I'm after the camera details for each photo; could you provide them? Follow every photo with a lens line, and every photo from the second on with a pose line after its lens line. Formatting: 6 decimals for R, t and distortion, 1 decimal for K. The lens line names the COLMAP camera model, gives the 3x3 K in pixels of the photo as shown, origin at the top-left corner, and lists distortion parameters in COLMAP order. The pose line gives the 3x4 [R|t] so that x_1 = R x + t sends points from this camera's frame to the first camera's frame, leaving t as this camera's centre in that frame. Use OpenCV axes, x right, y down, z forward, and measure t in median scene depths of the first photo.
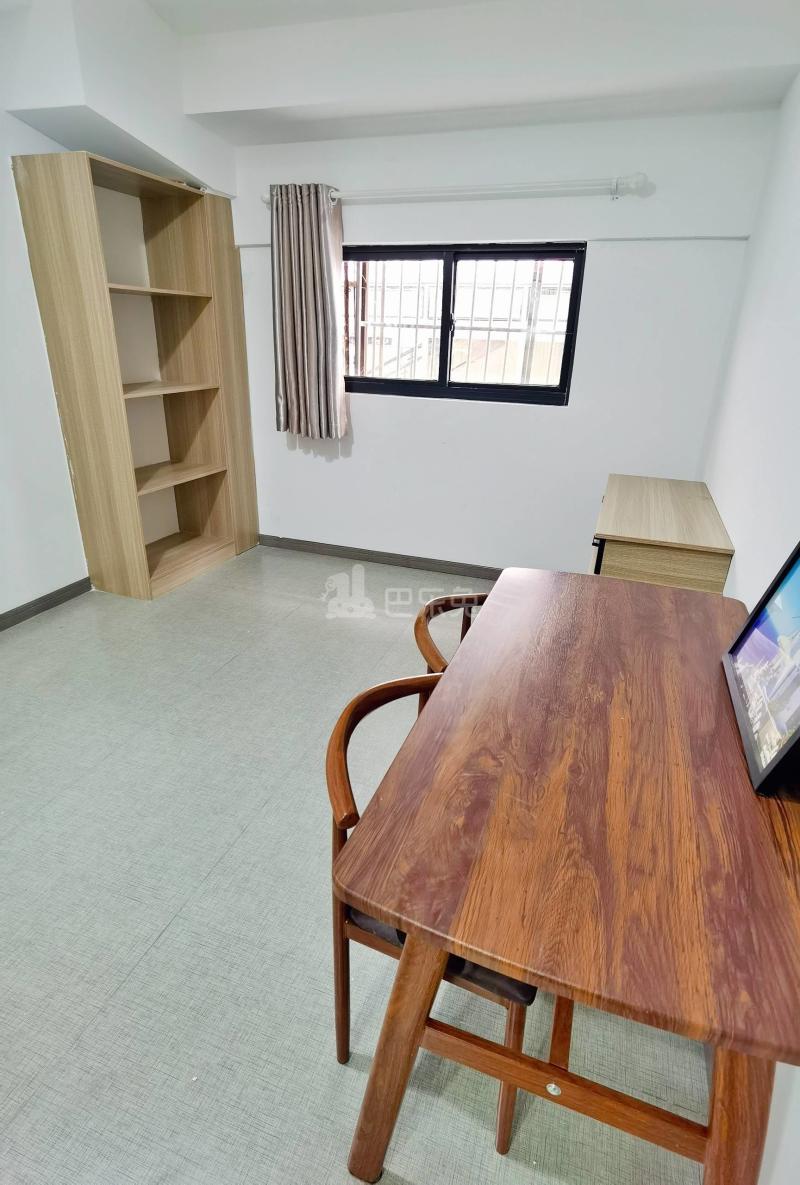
lens RADIAL K [[612.1, 0, 402.1], [0, 612.1, 583.7], [0, 0, 1]] dist [0.000343, 0.002916]
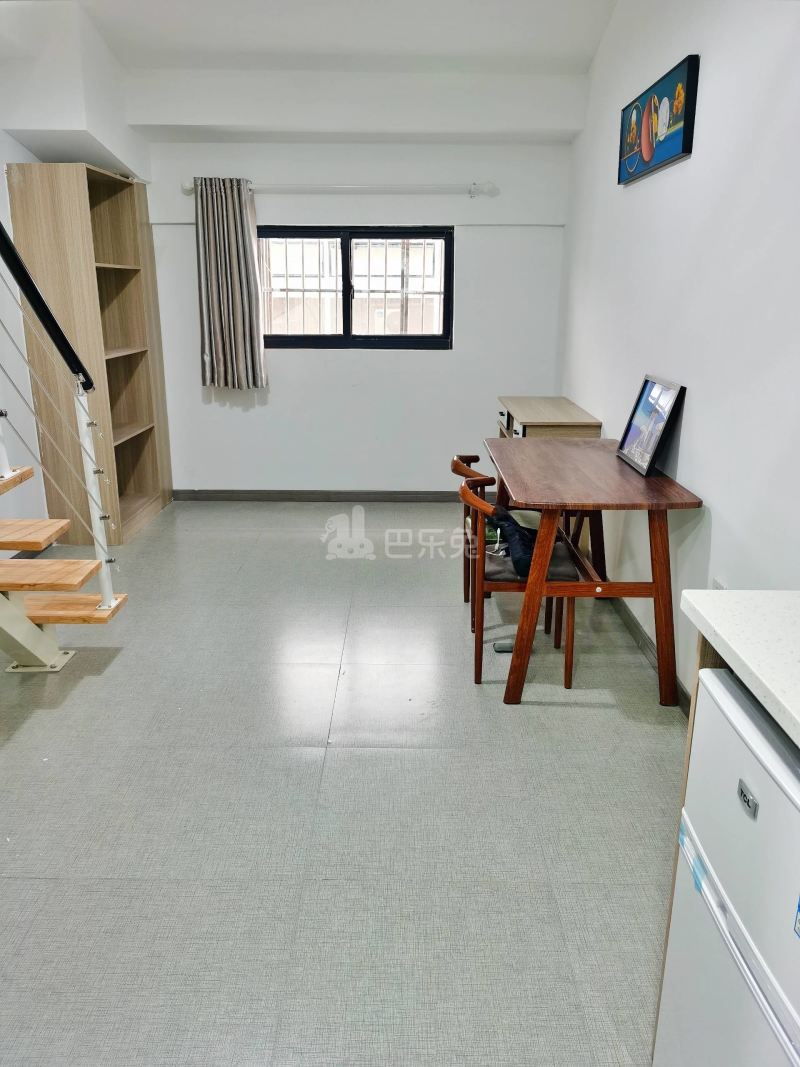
lens RADIAL K [[815.5, 0, 397.0], [0, 815.5, 537.1], [0, 0, 1]] dist [0.020034, -0.013705]
pose [[0.941780, -0.118970, 0.314479, -0.408342], [0.146102, 0.987192, -0.064076, 0.179896], [-0.302828, 0.106291, 0.947100, -0.509740]]
